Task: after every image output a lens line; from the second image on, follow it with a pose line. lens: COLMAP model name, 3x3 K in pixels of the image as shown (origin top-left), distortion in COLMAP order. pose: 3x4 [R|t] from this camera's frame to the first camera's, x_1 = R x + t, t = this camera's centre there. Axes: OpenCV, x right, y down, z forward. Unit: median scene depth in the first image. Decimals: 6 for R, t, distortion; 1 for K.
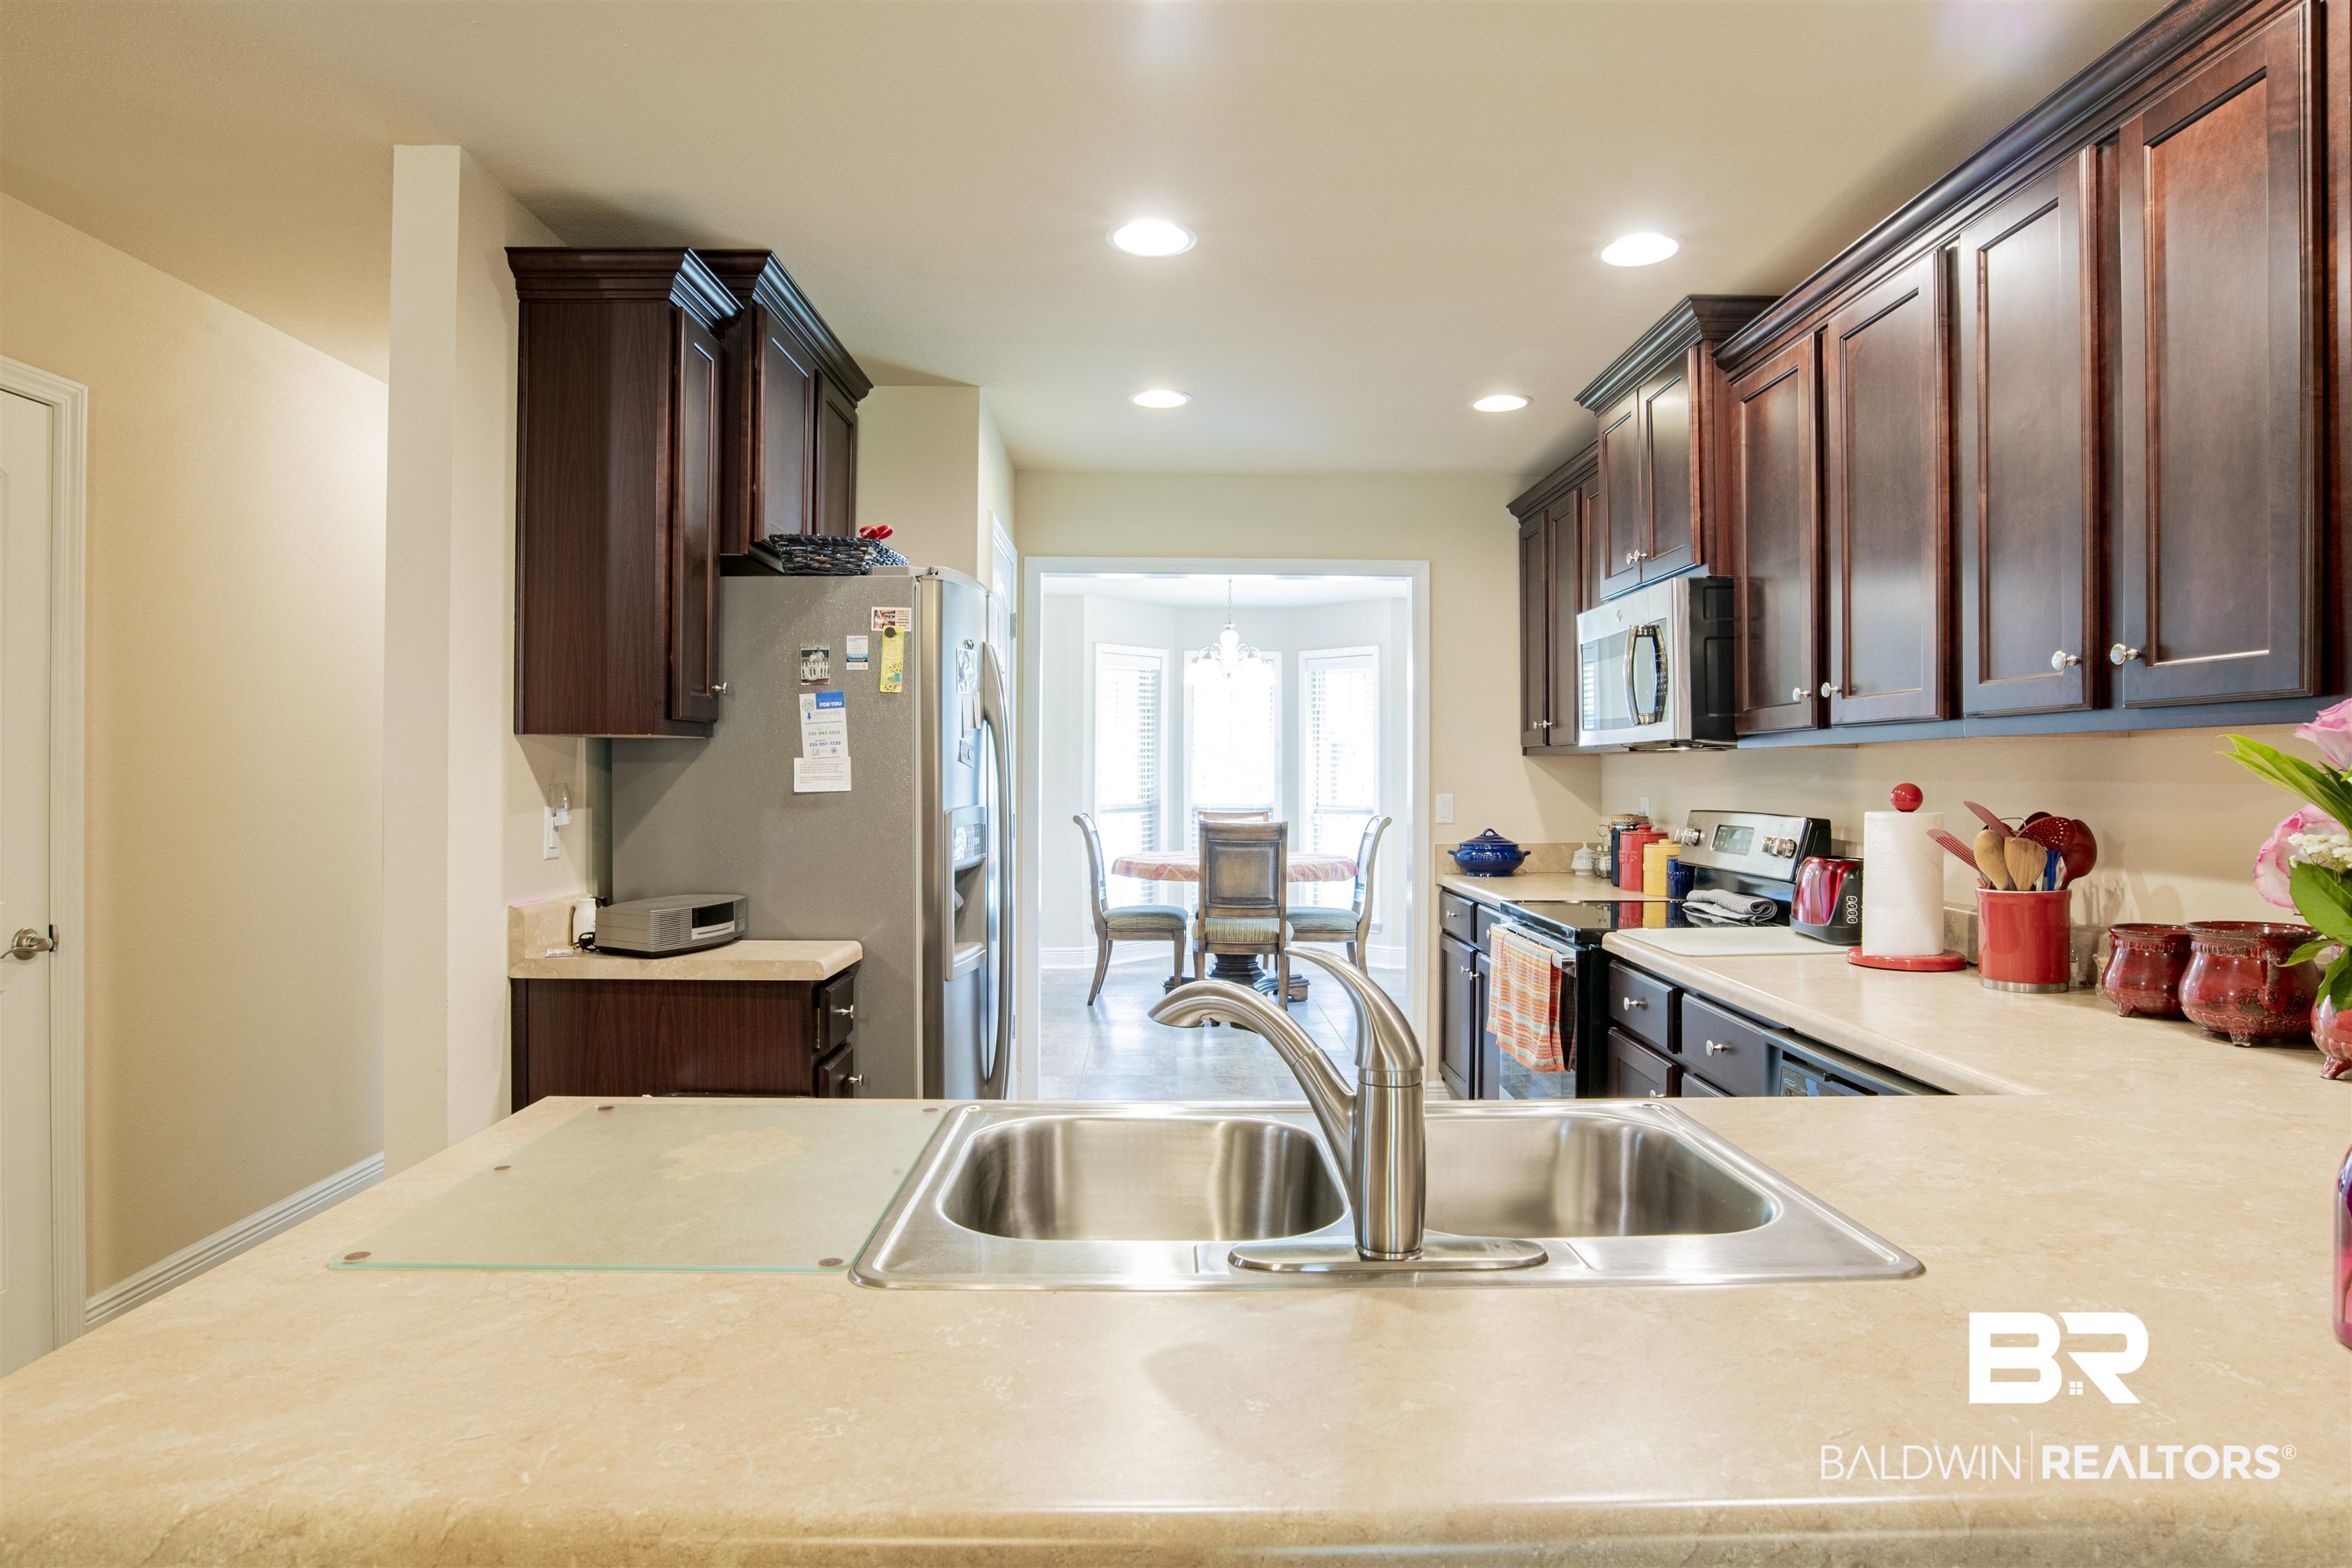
lens RADIAL K [[1328.6, 0, 1175.1], [0, 1328.6, 775.9], [0, 0, 1]] dist [-0.038988, -0.000285]
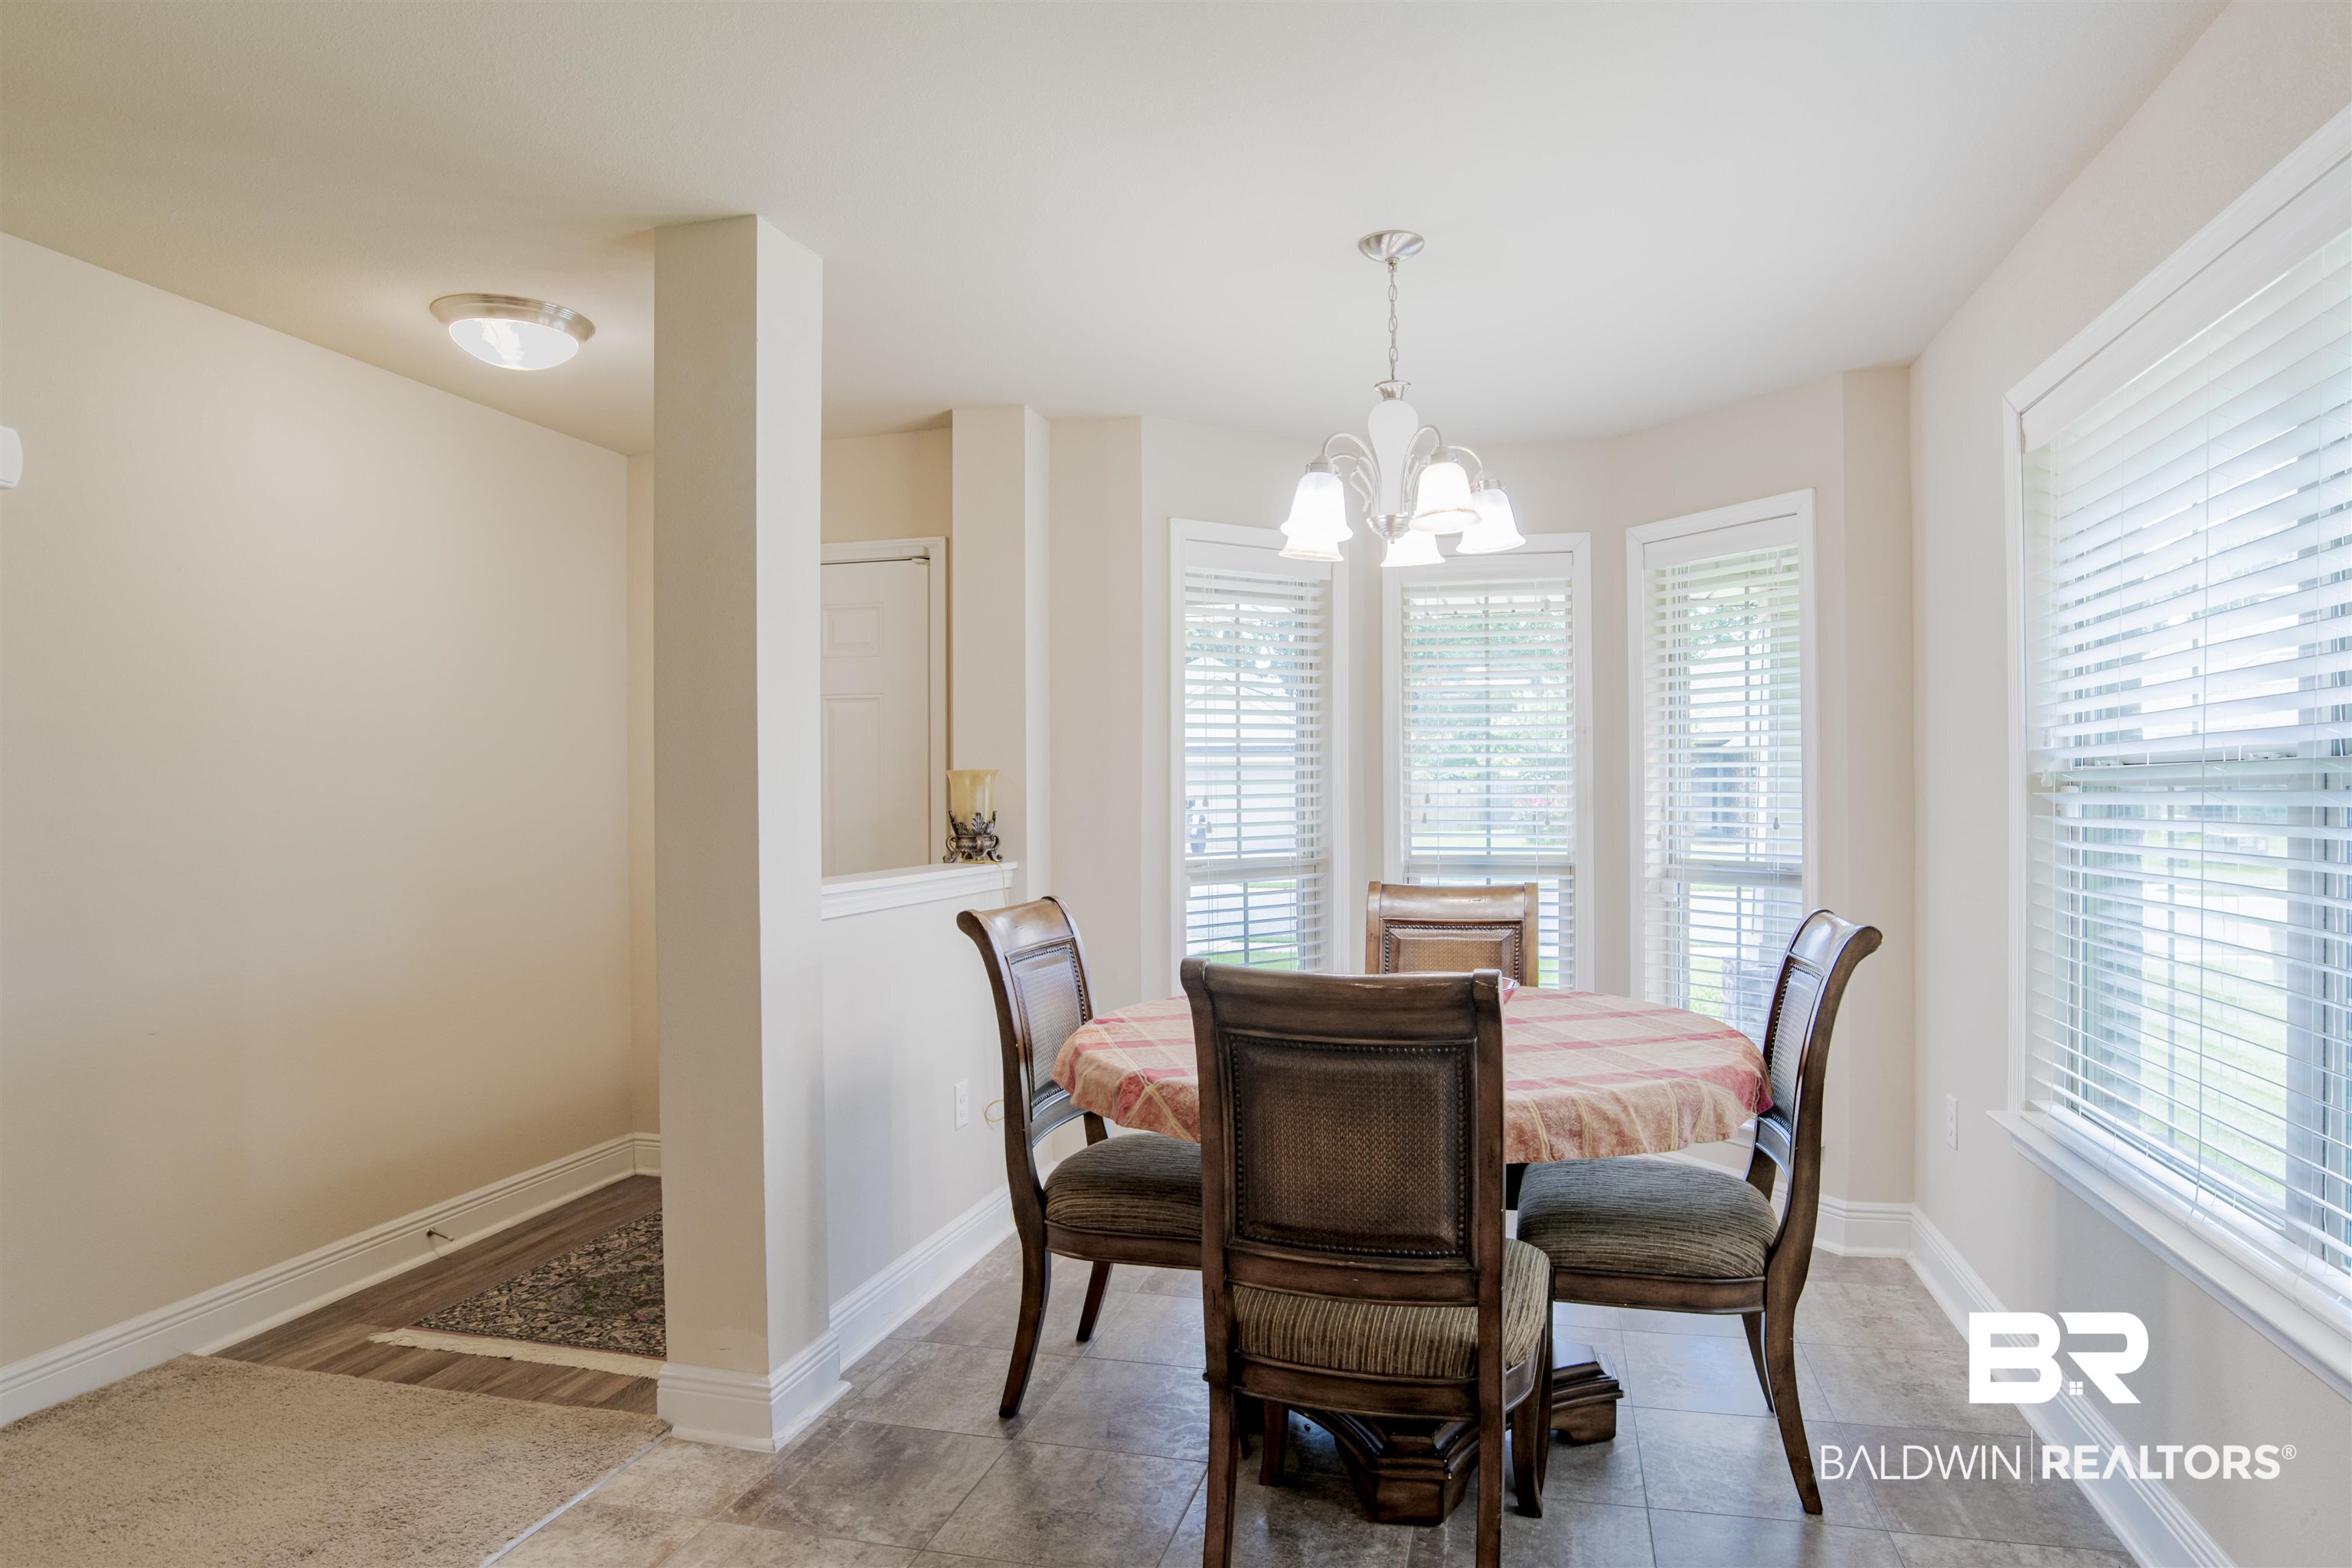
lens RADIAL K [[1328.6, 0, 1189.6], [0, 1328.6, 799.9], [0, 0, 1]] dist [-0.038988, -0.000285]
pose [[0.963446, -0.011449, -0.267656, 0.096379], [0.013067, 0.999906, 0.004264, -0.002992], [0.267582, -0.007606, 0.963505, 0.717615]]
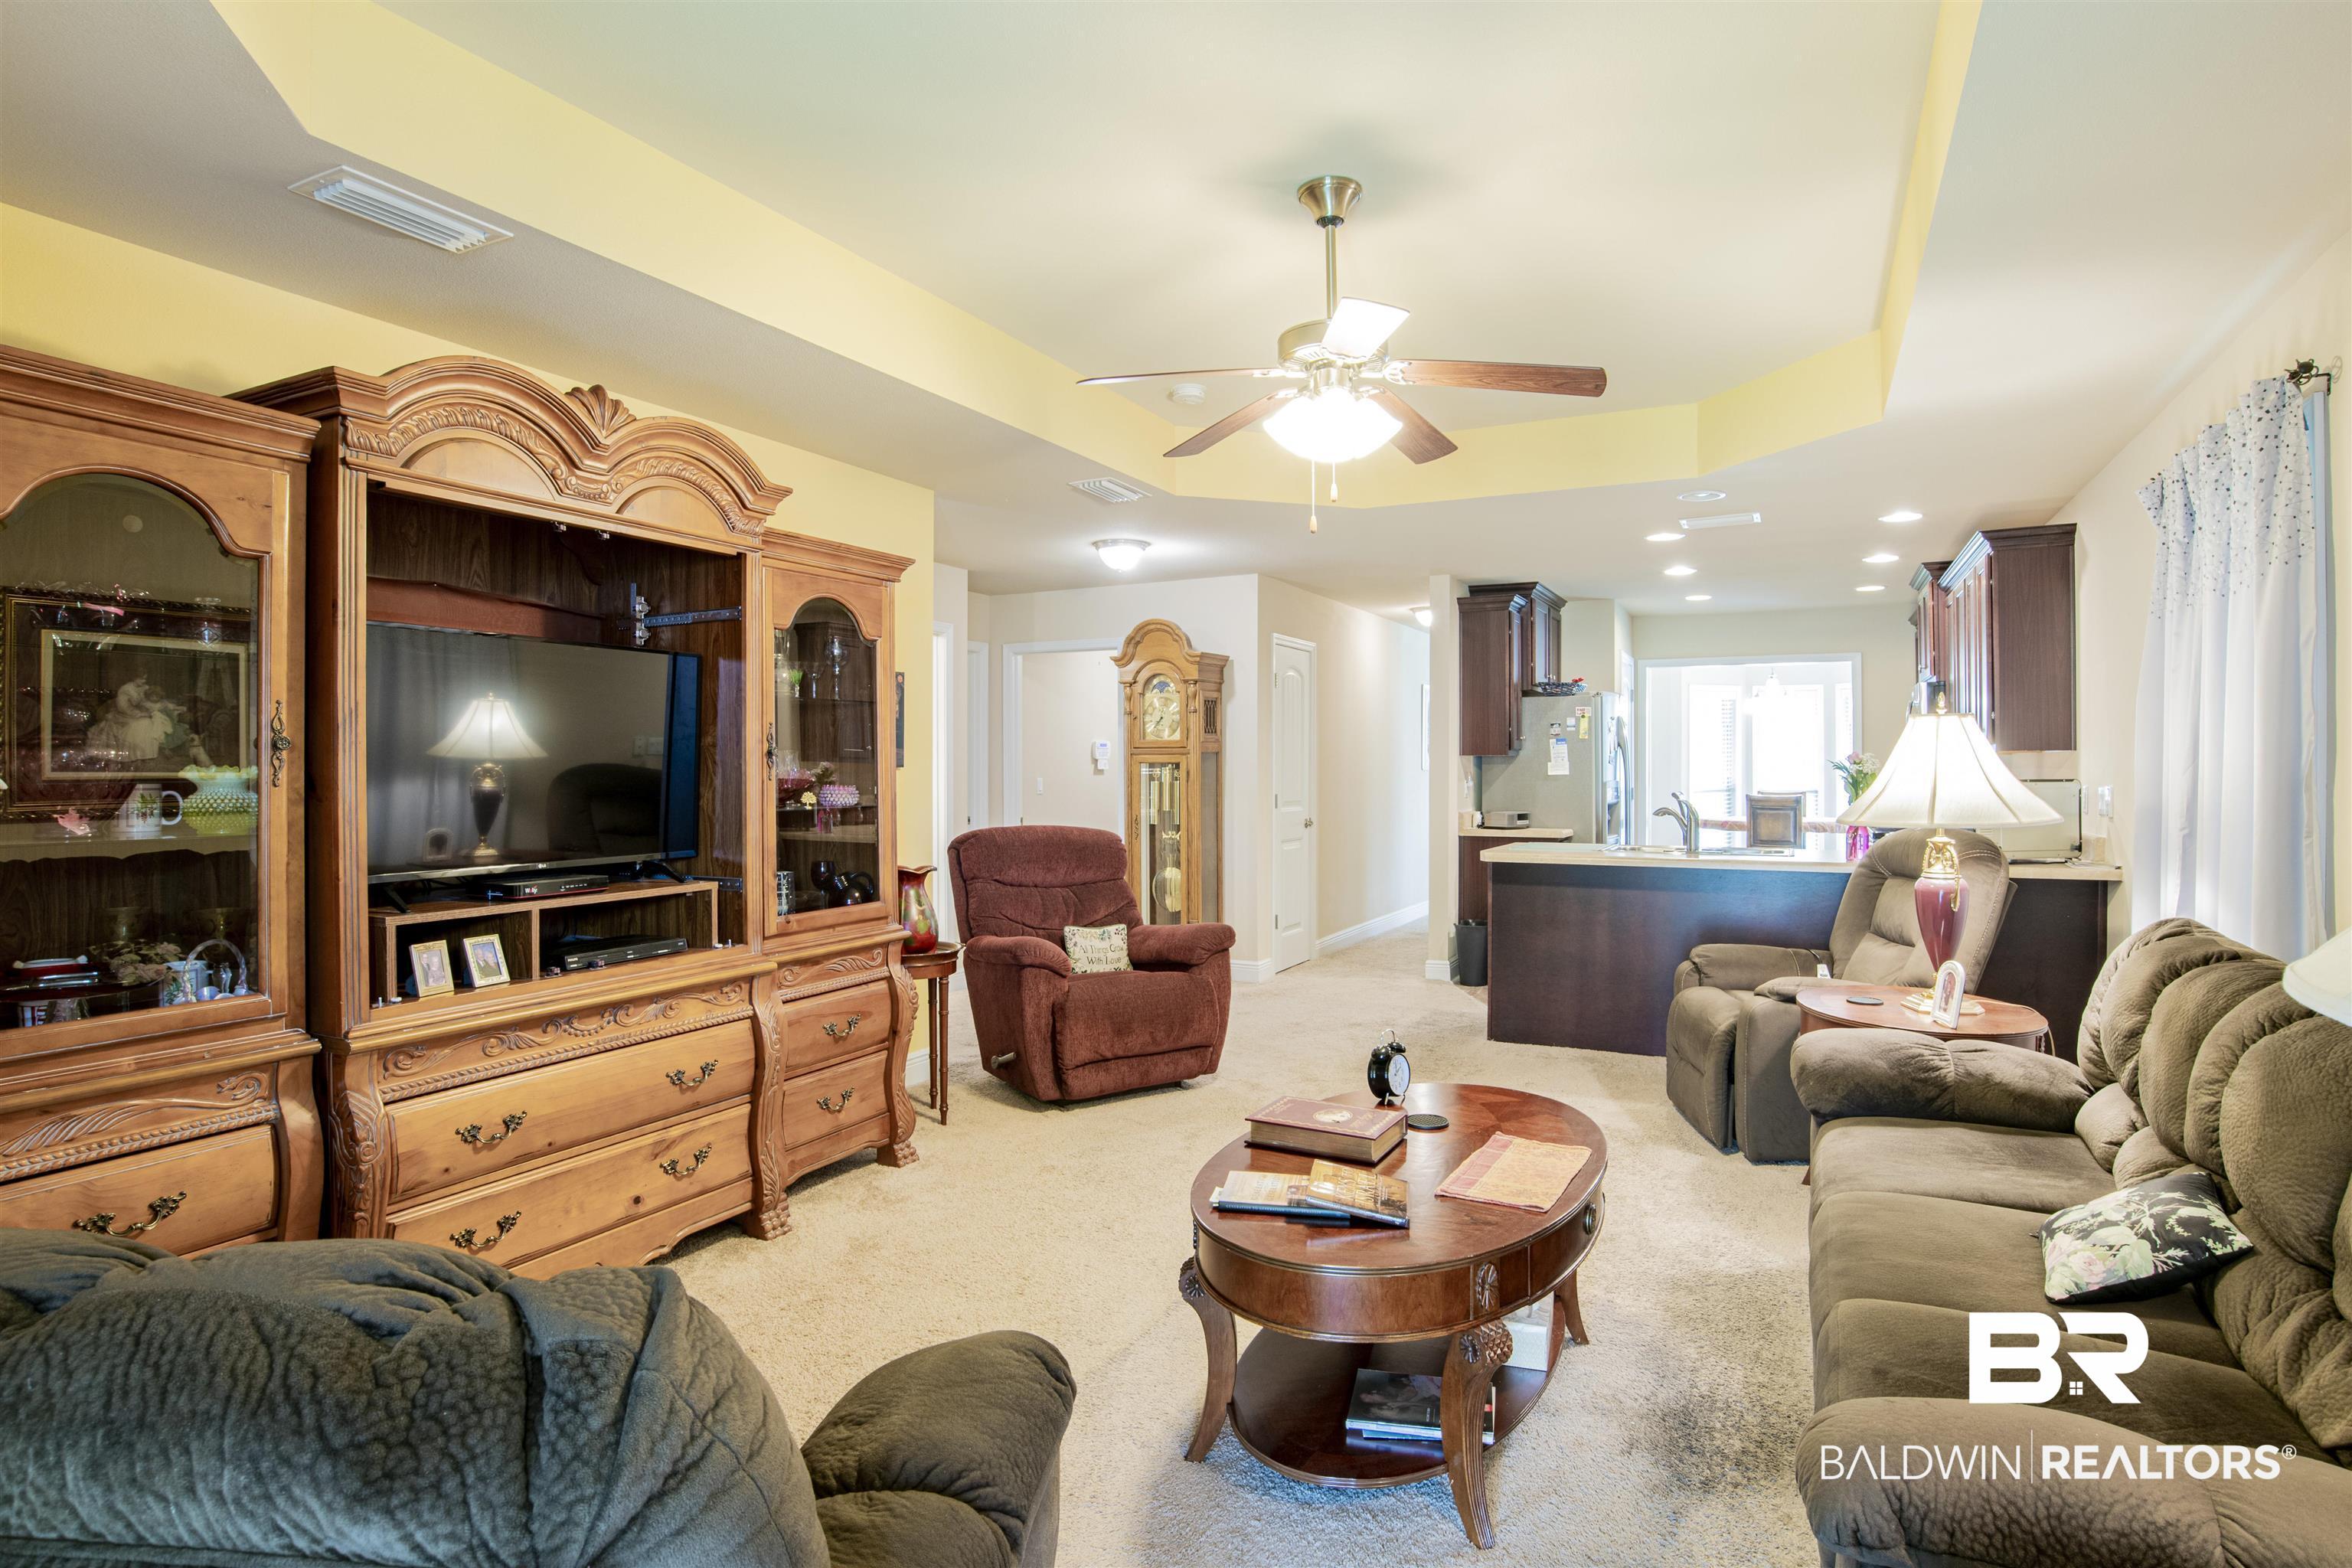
lens RADIAL K [[1213.2, 0, 1187.9], [0, 1213.2, 774.4], [0, 0, 1]] dist [-0.031845, 0.000688]
pose [[0.888493, 0.000230, -0.458890, 0.092498], [0.001628, 0.999992, 0.003654, 0.000406], [0.458887, -0.003993, 0.888486, -0.717257]]
